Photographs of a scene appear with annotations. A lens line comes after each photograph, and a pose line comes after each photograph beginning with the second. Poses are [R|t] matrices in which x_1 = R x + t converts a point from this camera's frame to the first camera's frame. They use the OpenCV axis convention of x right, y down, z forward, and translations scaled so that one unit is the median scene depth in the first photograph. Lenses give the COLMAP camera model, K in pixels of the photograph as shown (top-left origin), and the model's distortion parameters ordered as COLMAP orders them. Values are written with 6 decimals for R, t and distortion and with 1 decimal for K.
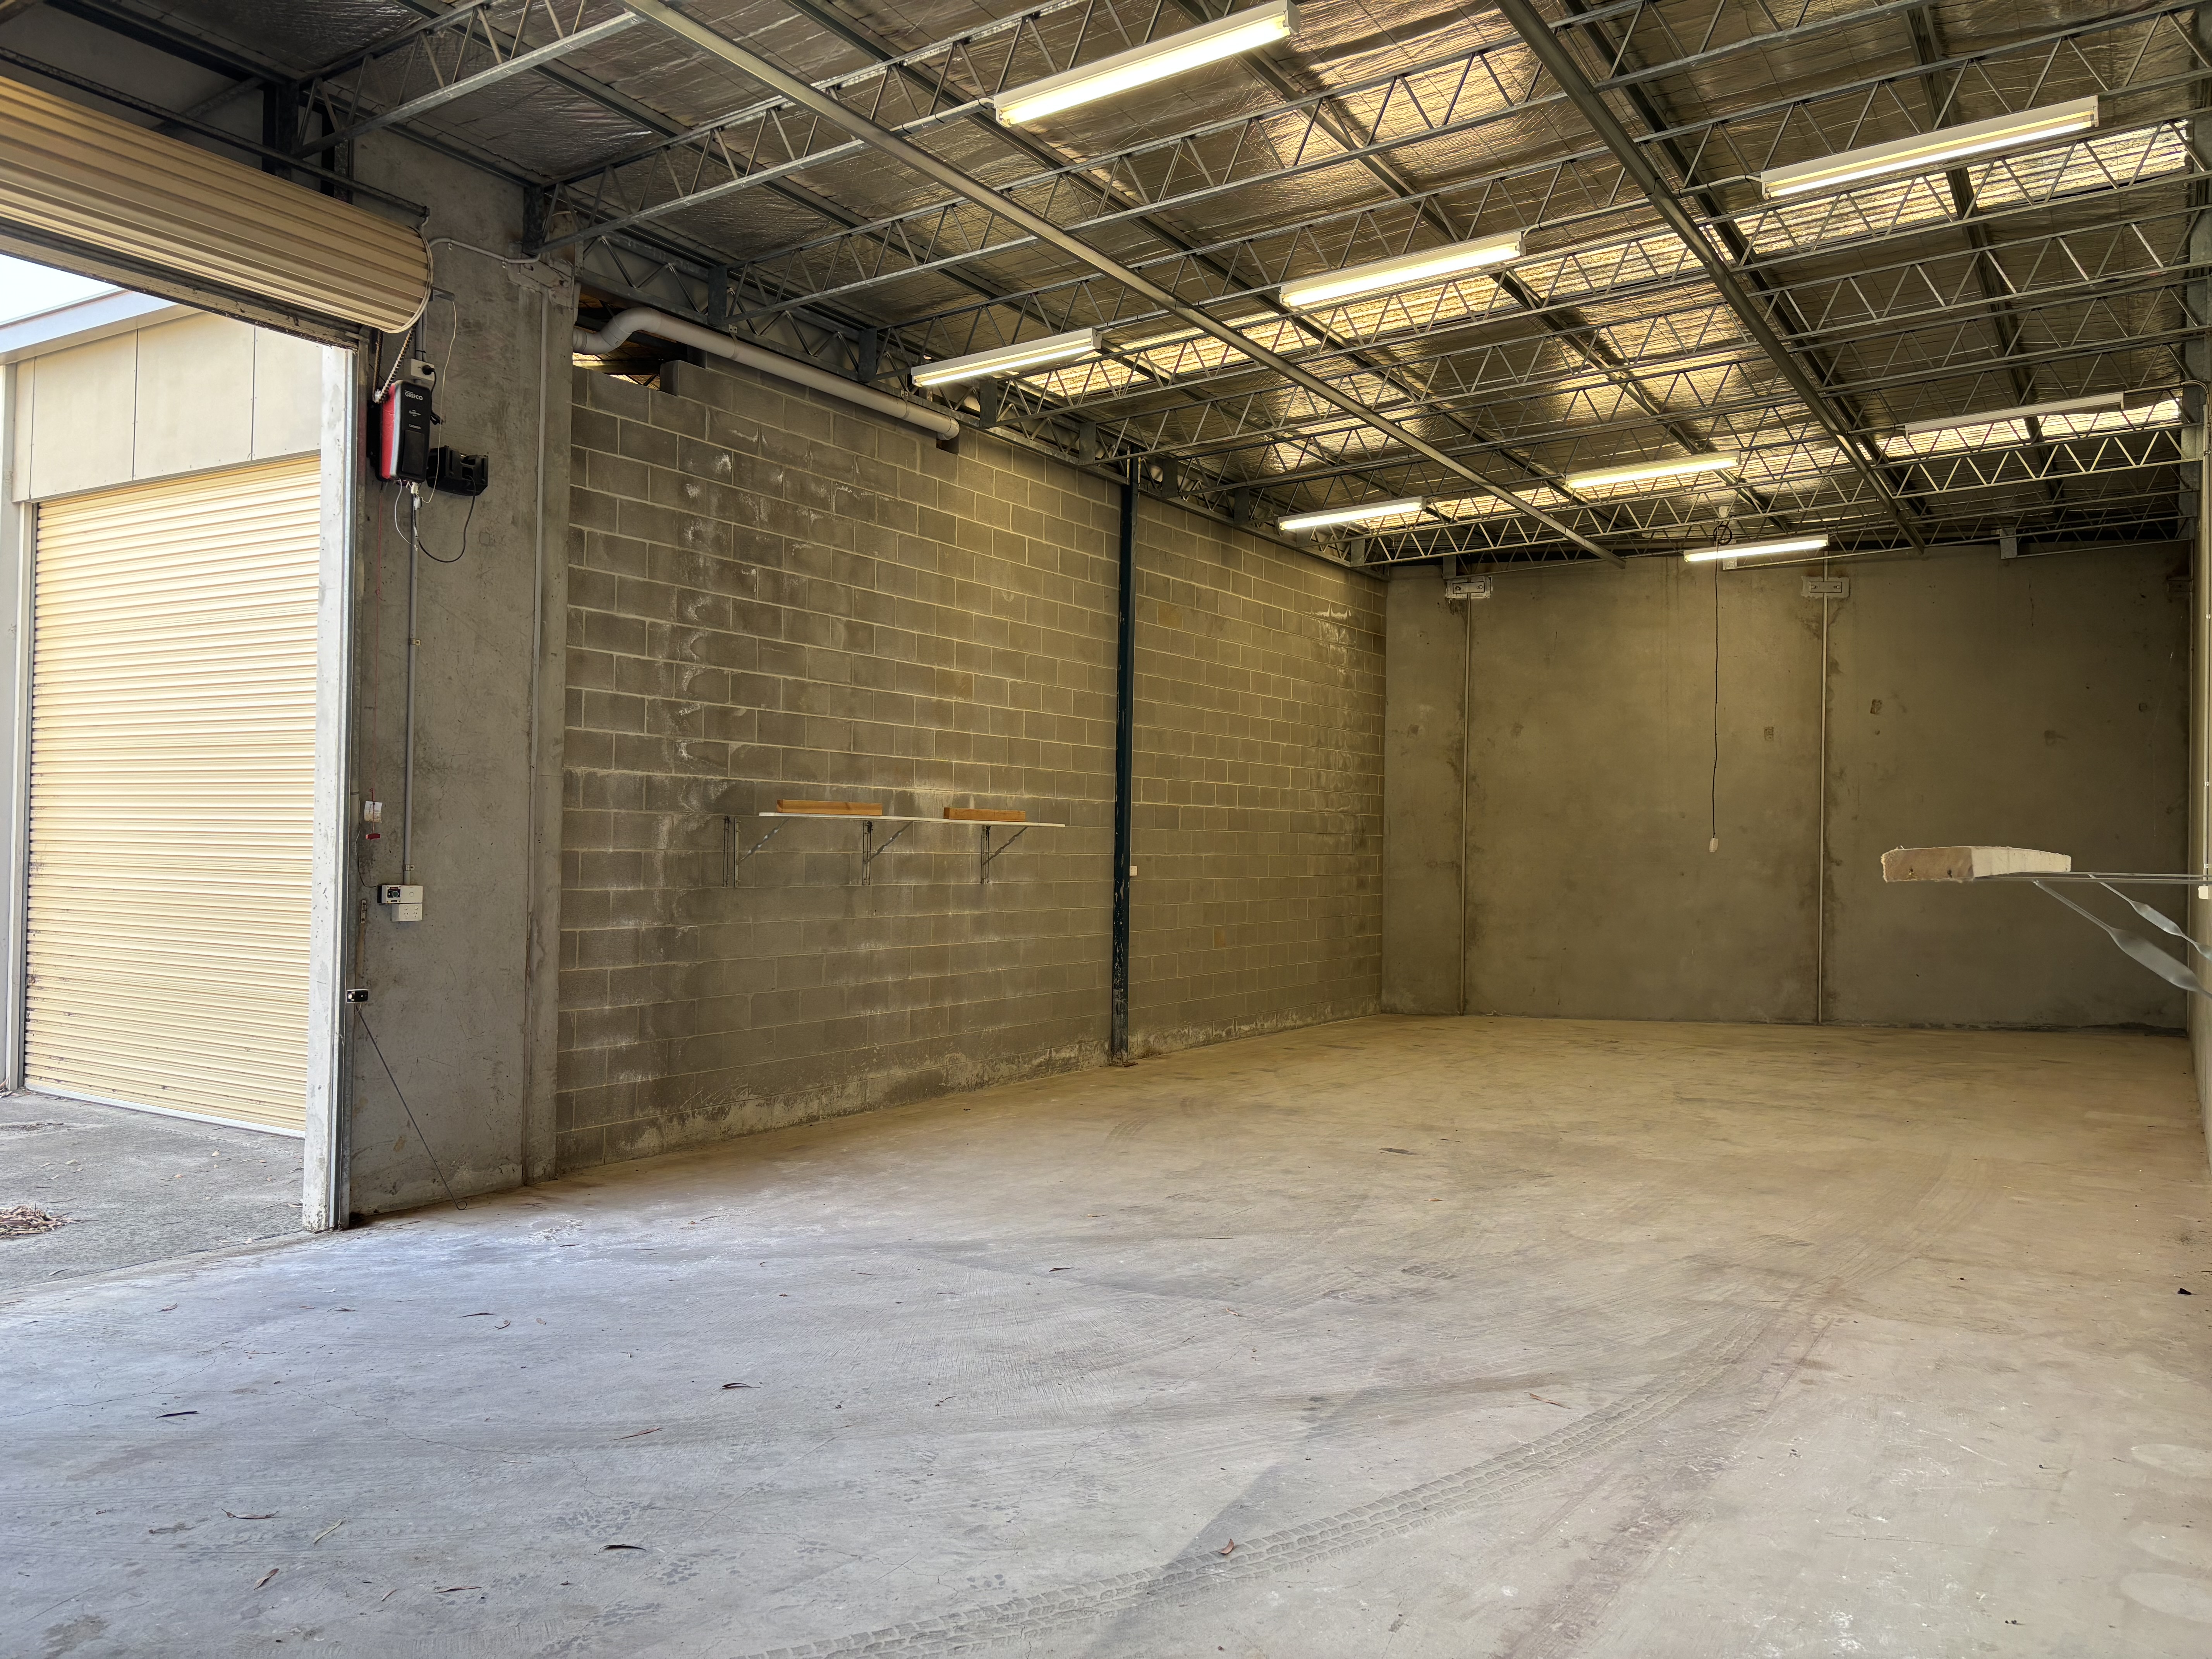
lens RADIAL K [[1669.7, 0, 1098.0], [0, 1669.7, 836.7], [0, 0, 1]] dist [0.057789, -0.056383]
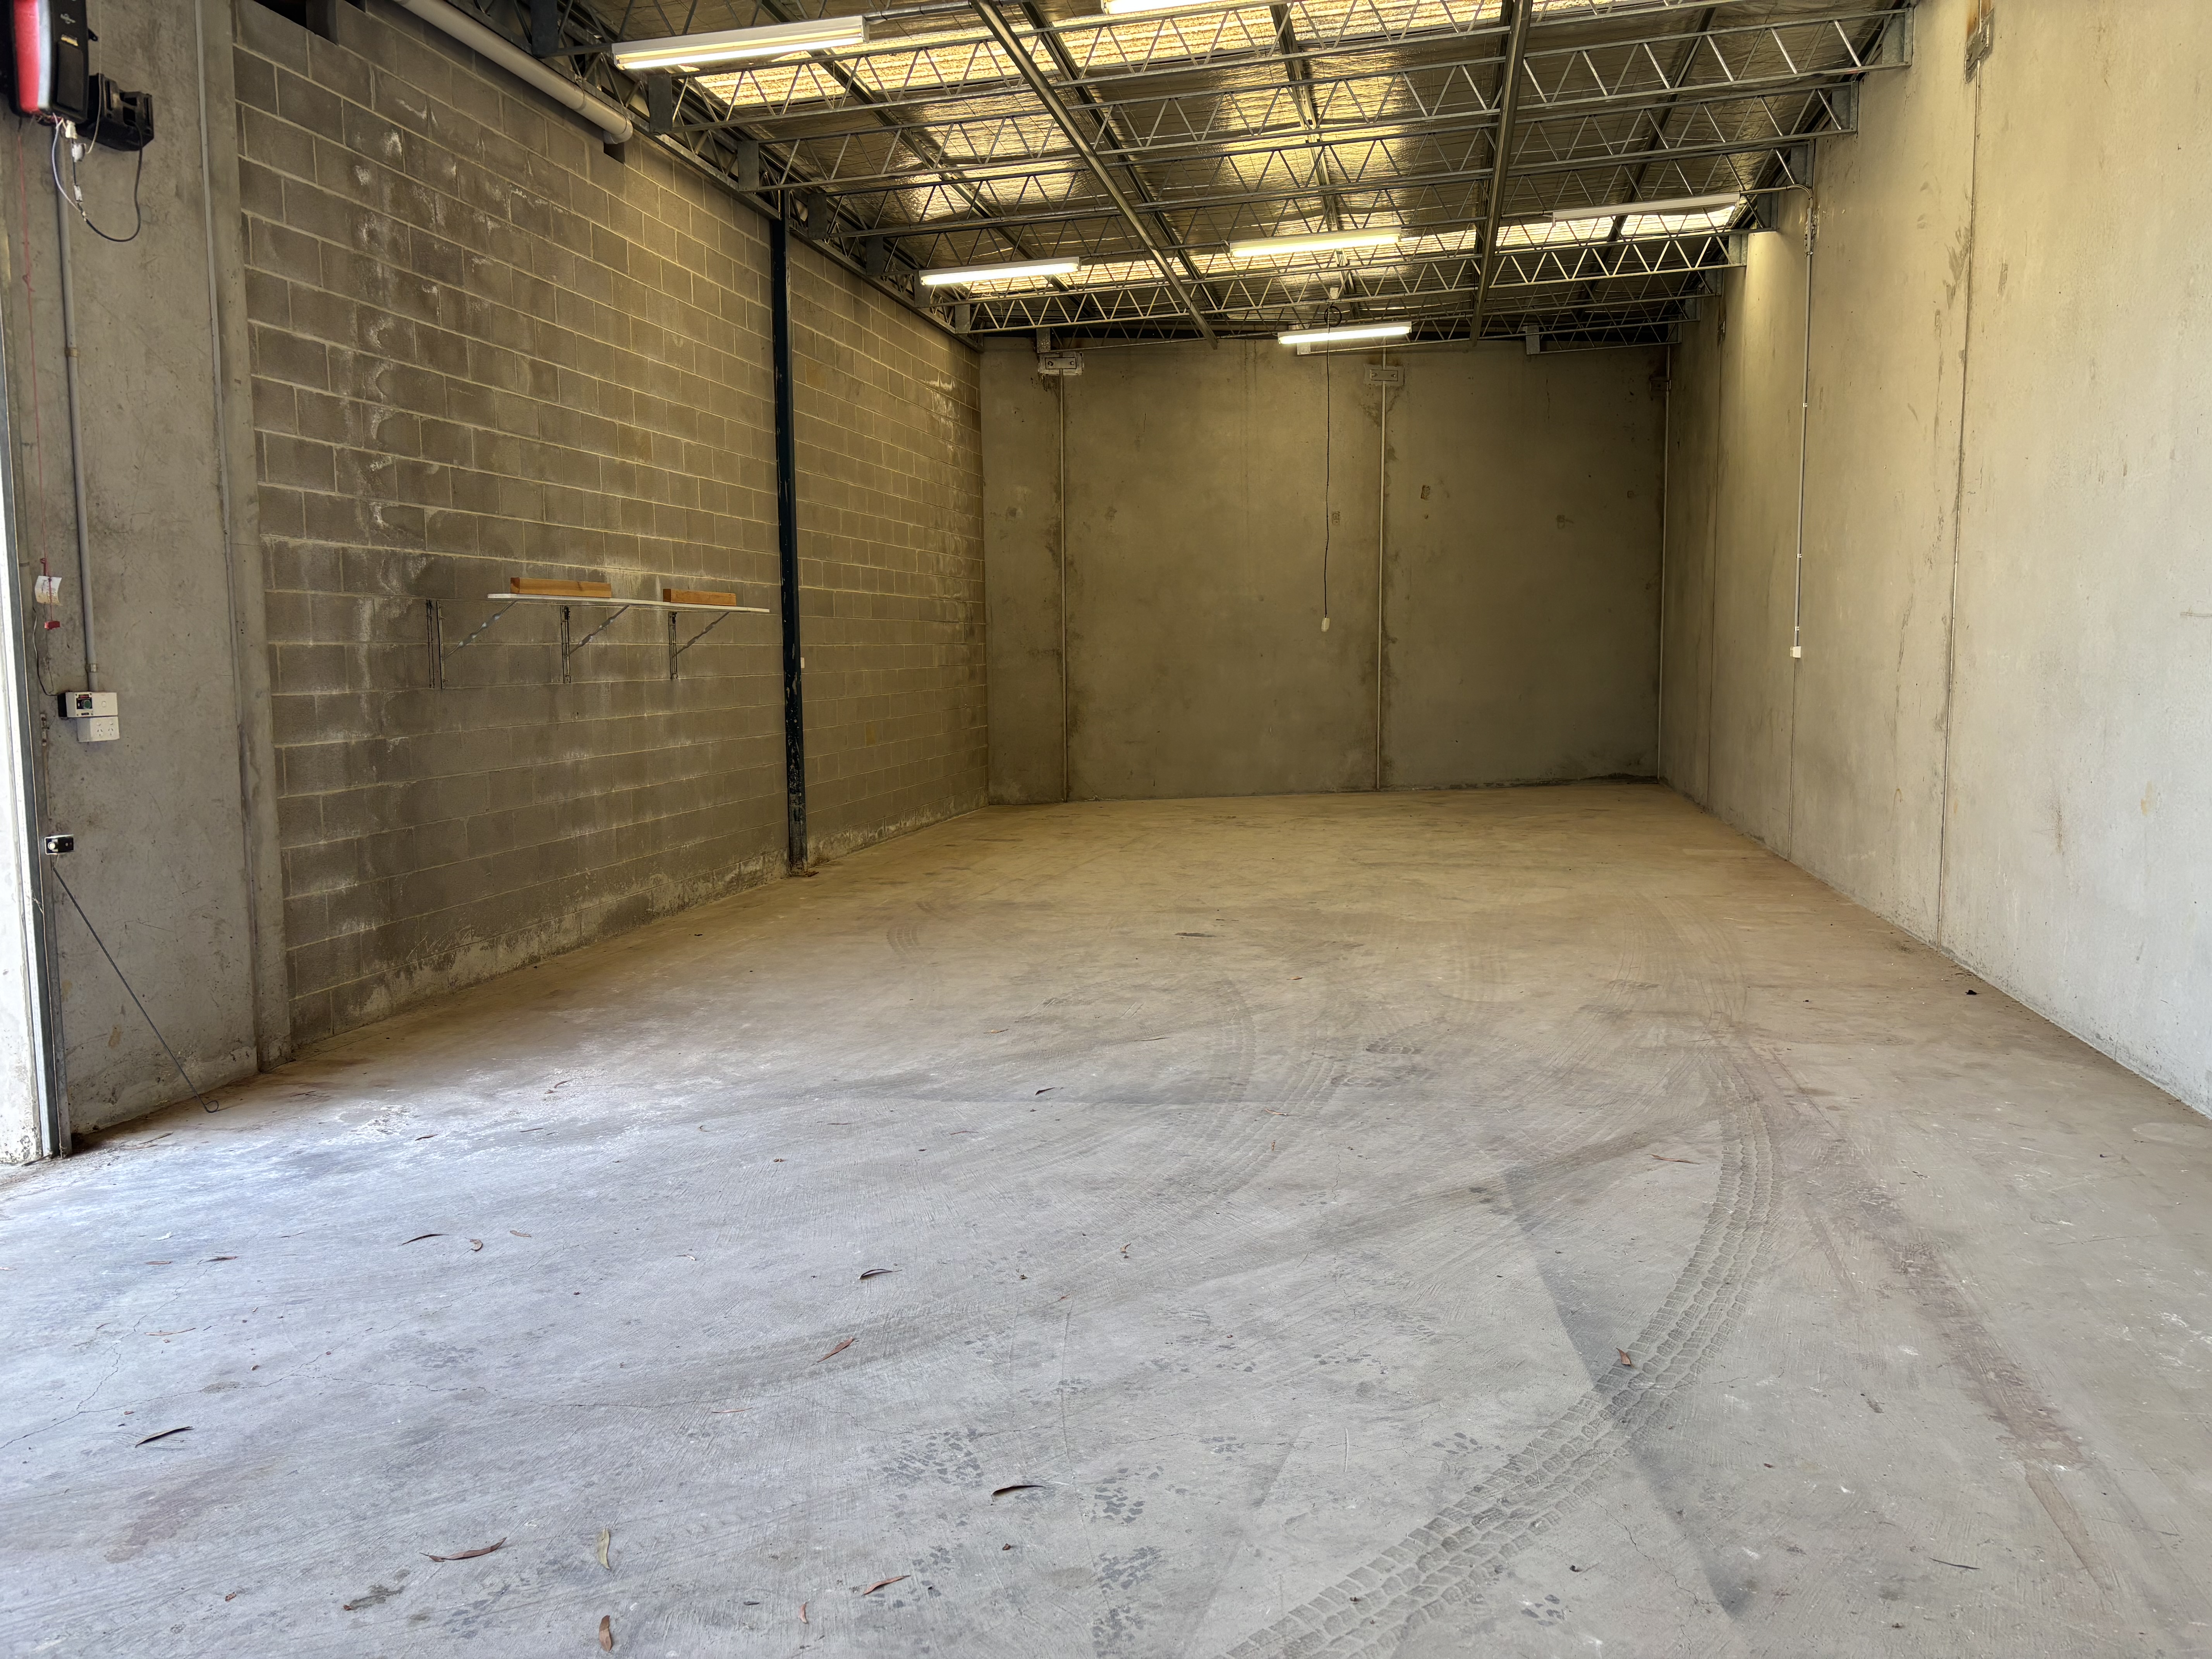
lens RADIAL K [[1669.7, 0, 1115.8], [0, 1669.7, 818.8], [0, 0, 1]] dist [0.057789, -0.056383]
pose [[0.930358, -0.060838, 0.361570, -0.232265], [0.021089, 0.993384, 0.112883, 0.008588], [-0.366045, -0.097397, 0.925486, 0.128516]]
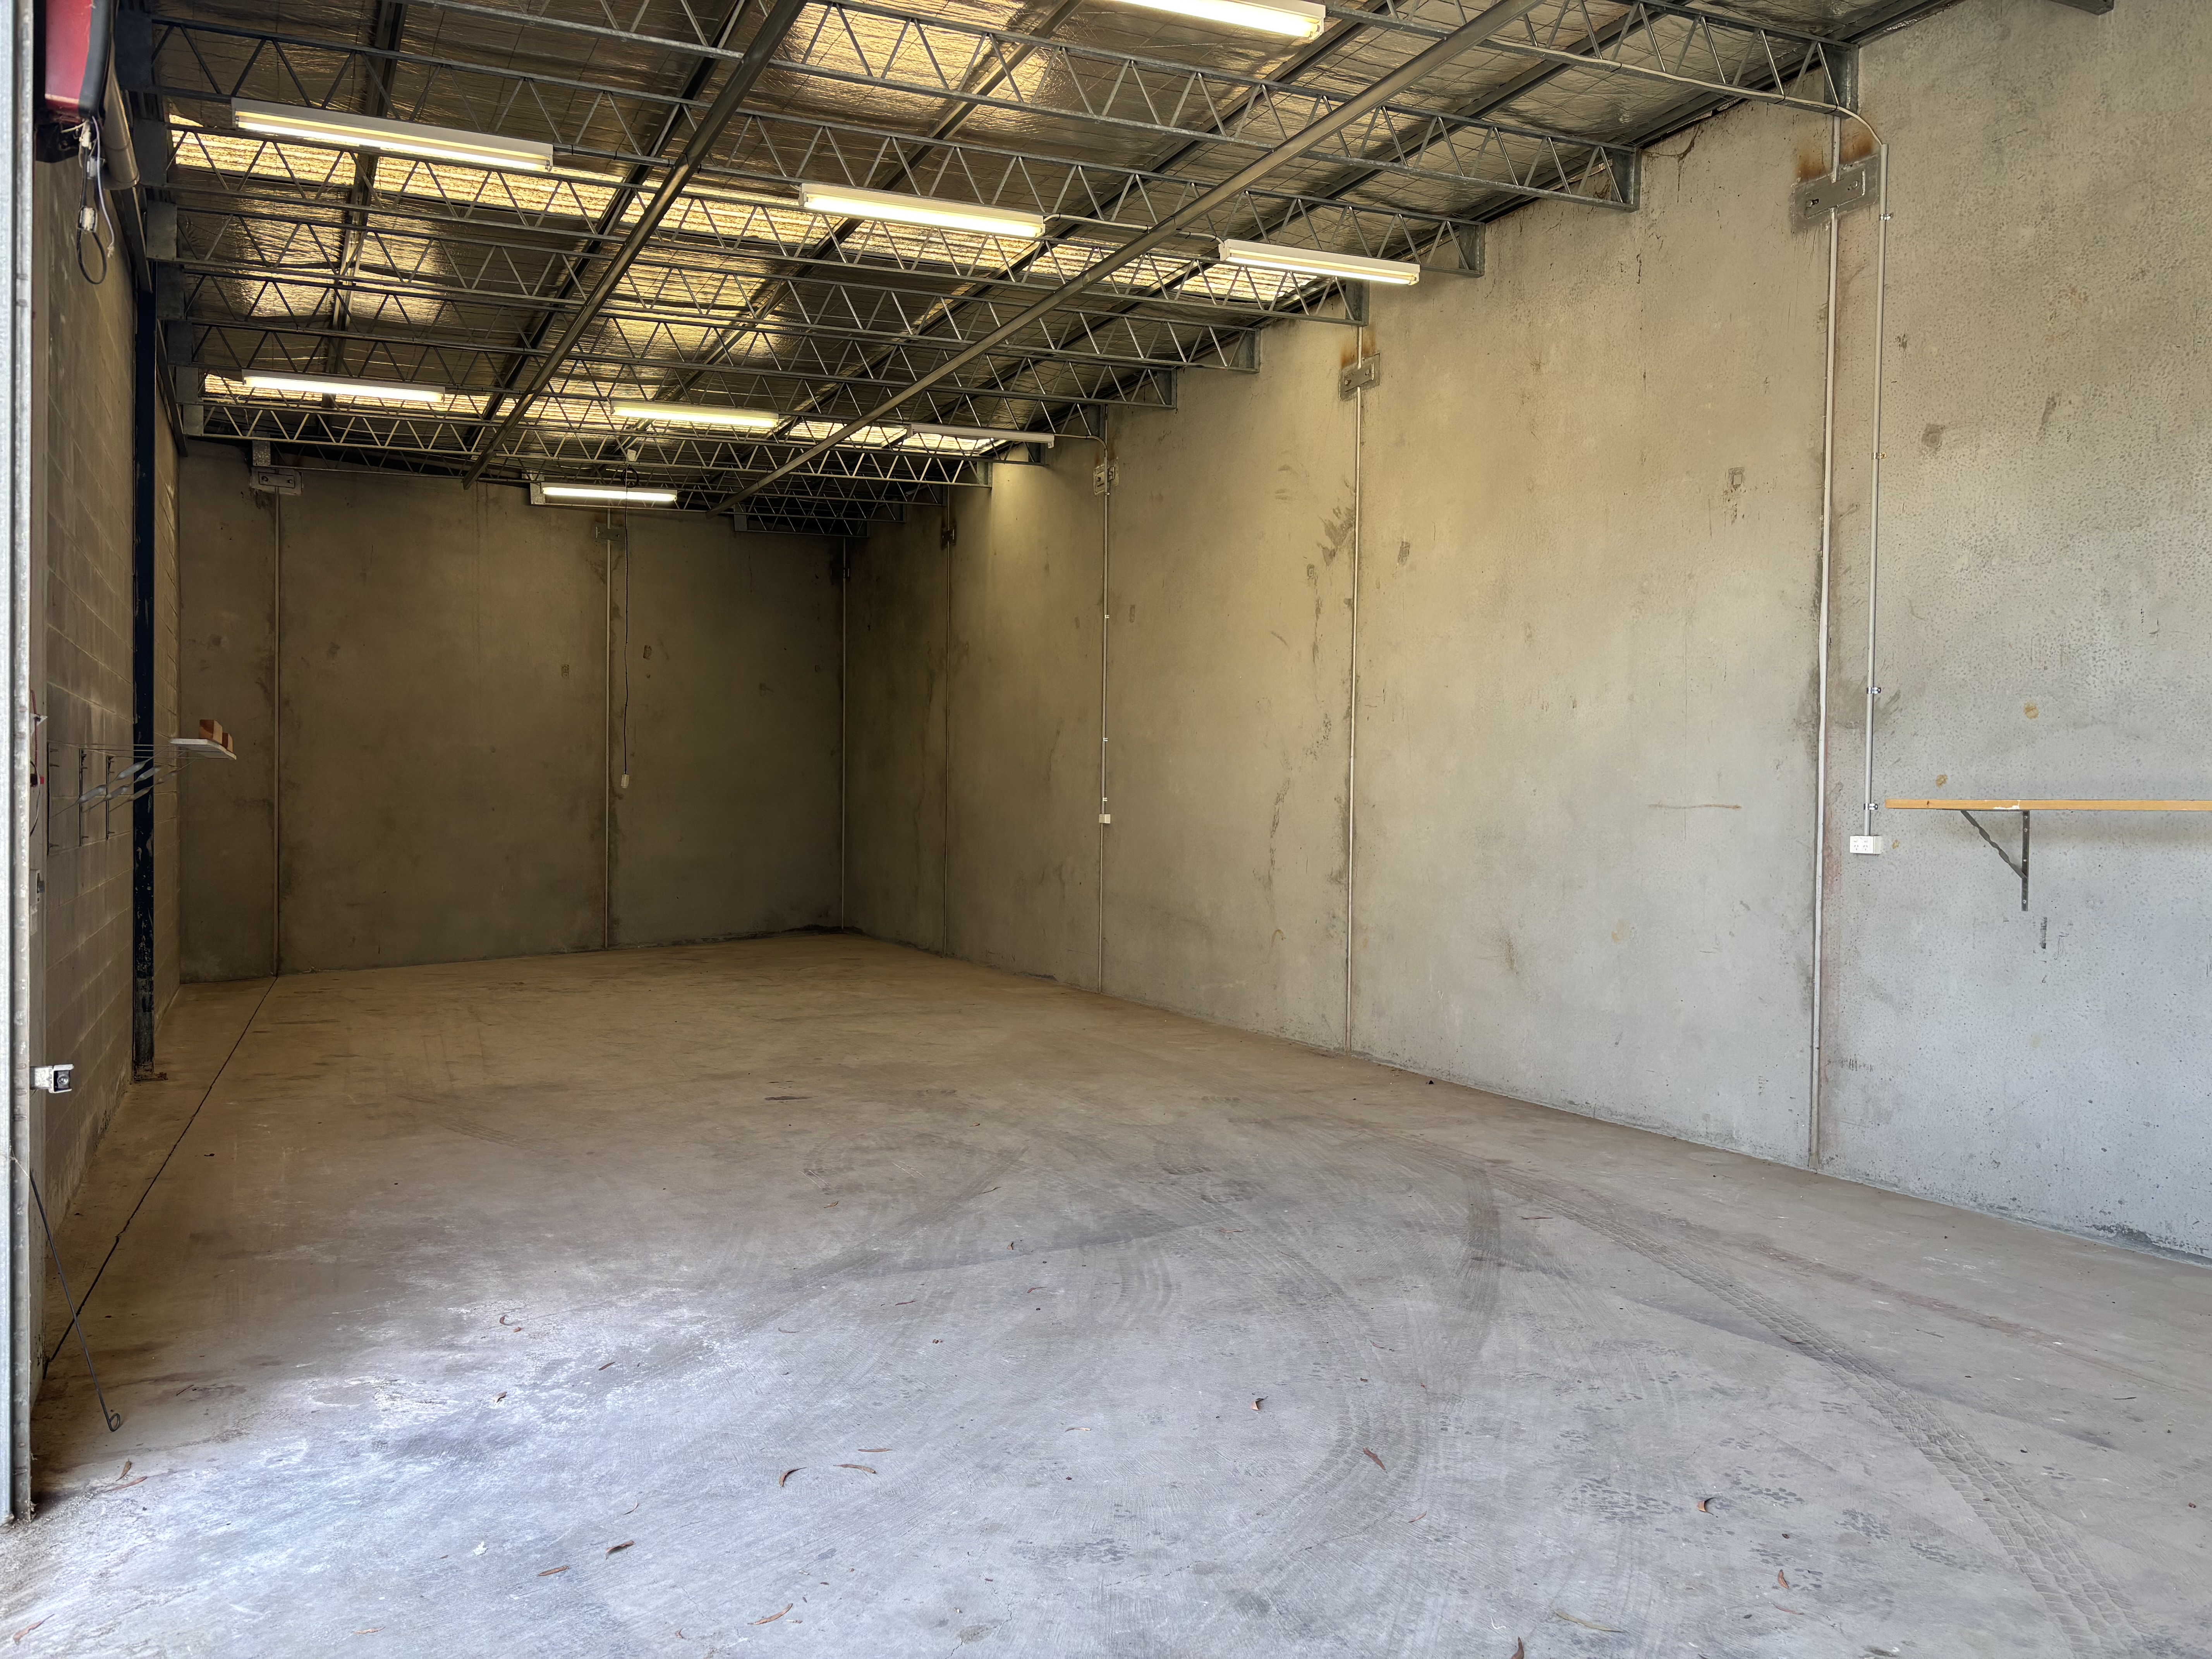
lens RADIAL K [[1669.7, 0, 1103.0], [0, 1669.7, 831.3], [0, 0, 1]] dist [0.057789, -0.056383]
pose [[0.520794, -0.026006, 0.853286, -0.603281], [-0.007521, 0.999357, 0.035048, -0.004371], [-0.853649, -0.024671, 0.520264, 0.365737]]
